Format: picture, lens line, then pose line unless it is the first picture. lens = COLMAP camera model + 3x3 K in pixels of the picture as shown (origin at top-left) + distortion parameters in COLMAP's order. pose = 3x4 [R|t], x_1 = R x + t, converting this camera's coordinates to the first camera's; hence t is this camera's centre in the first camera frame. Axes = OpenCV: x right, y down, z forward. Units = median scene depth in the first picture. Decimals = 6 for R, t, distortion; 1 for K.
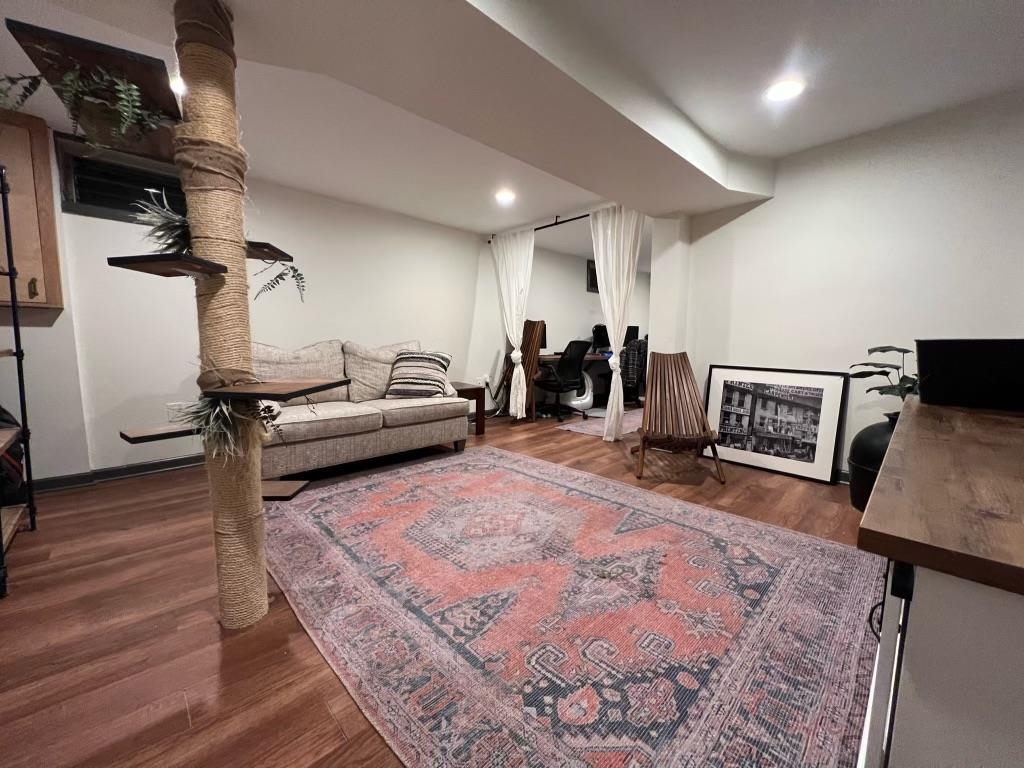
lens RADIAL K [[411.6, 0, 509.8], [0, 411.6, 385.7], [0, 0, 1]] dist [-0.002240, -0.000055]
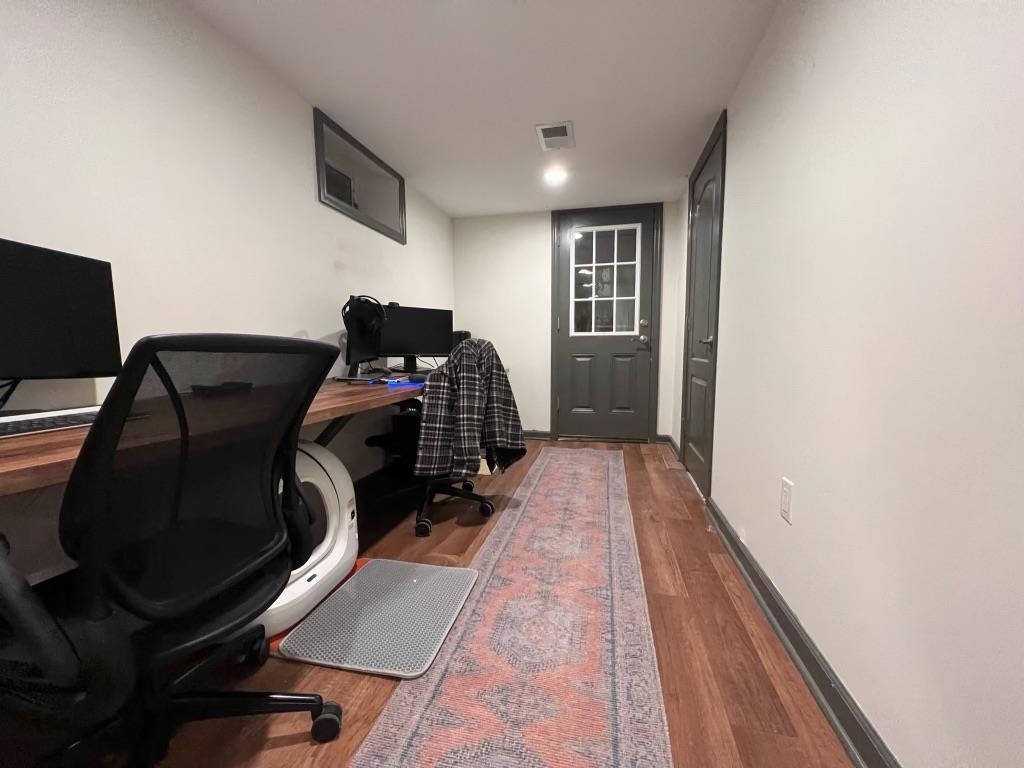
lens RADIAL K [[411.6, 0, 511.9], [0, 411.6, 388.0], [0, 0, 1]] dist [-0.002240, -0.000055]
pose [[0.842979, -0.053272, 0.535302, 0.272893], [0.056408, 0.998352, 0.010523, -0.134936], [-0.534981, 0.021325, 0.844595, 1.297169]]
